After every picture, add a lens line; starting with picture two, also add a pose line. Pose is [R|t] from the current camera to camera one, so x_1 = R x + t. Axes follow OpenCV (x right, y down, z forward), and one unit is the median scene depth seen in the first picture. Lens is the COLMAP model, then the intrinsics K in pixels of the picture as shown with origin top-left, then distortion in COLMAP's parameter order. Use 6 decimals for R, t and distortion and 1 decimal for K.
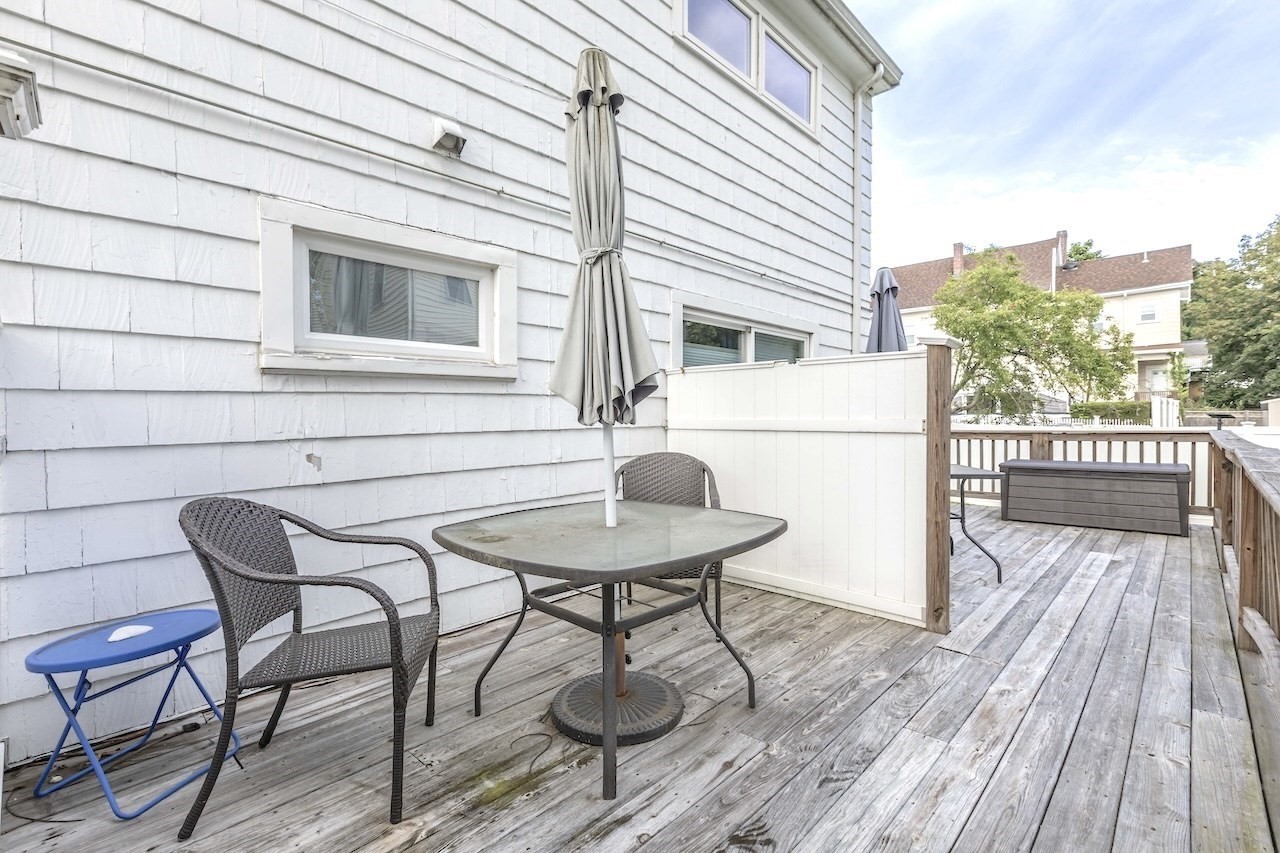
lens RADIAL K [[585.1, 0, 640.0], [0, 585.1, 426.5], [0, 0, 1]] dist [-0.000077, 0.000029]
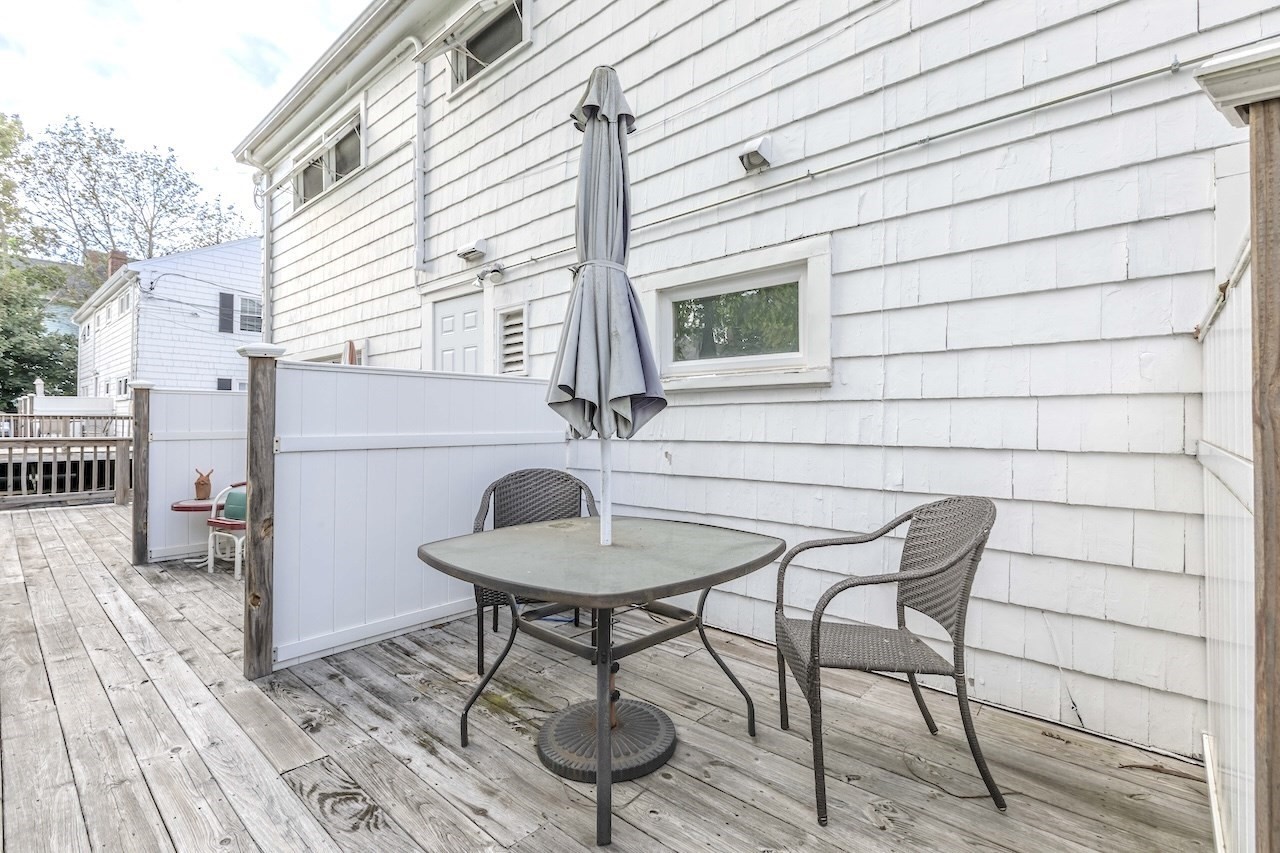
lens RADIAL K [[581.2, 0, 645.1], [0, 581.2, 413.6], [0, 0, 1]] dist [0.000488, 0.000616]
pose [[0.036597, 0.002215, -0.999328, 0.732488], [-0.016004, 0.999871, 0.001630, -0.040203], [0.999202, 0.015934, 0.036628, 0.825182]]
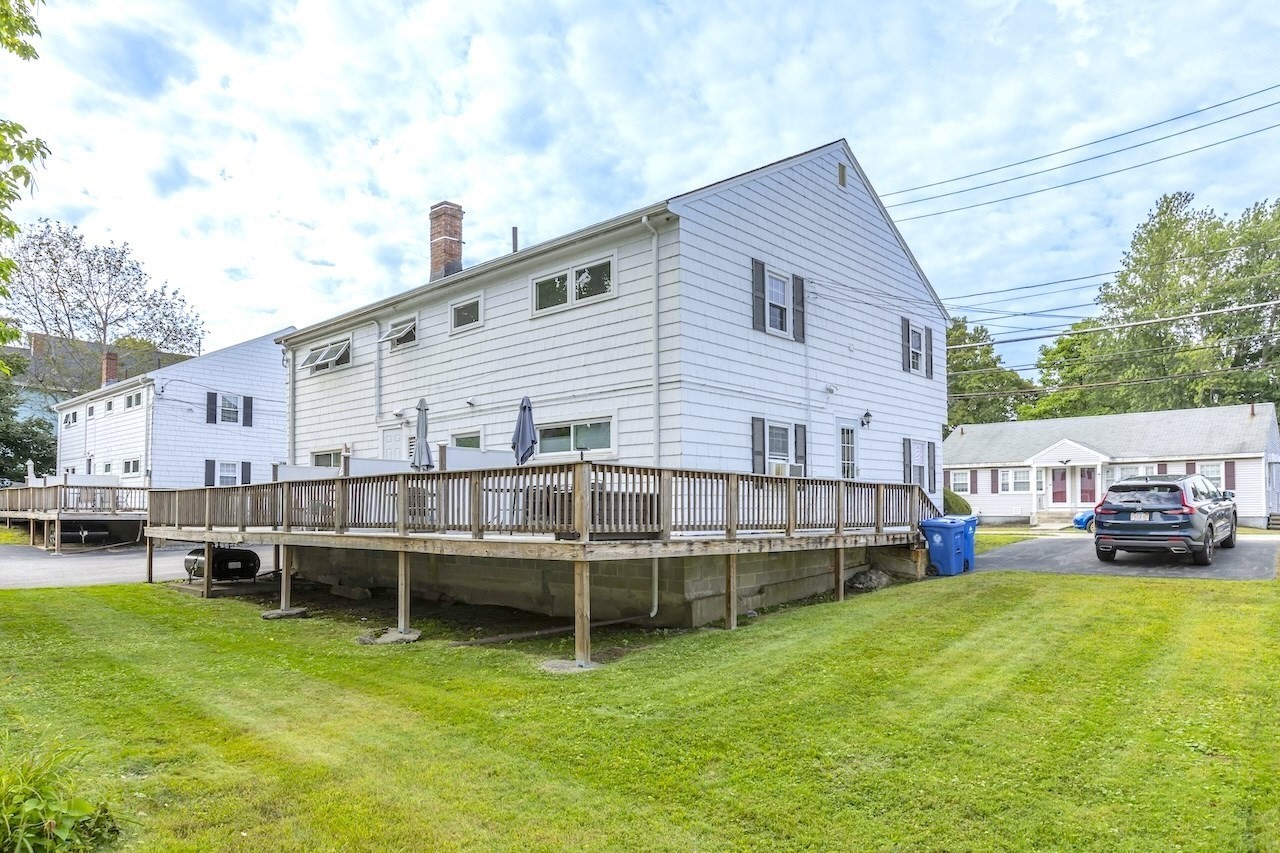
lens RADIAL K [[812.6, 0, 638.2], [0, 812.6, 504.0], [0, 0, 1]] dist [-0.001054, -0.000848]
pose [[0.015660, -0.001726, -0.999876, 5.391089], [-0.017039, 0.999853, -0.001993, 0.184340], [0.999732, 0.017068, 0.015629, 2.161841]]
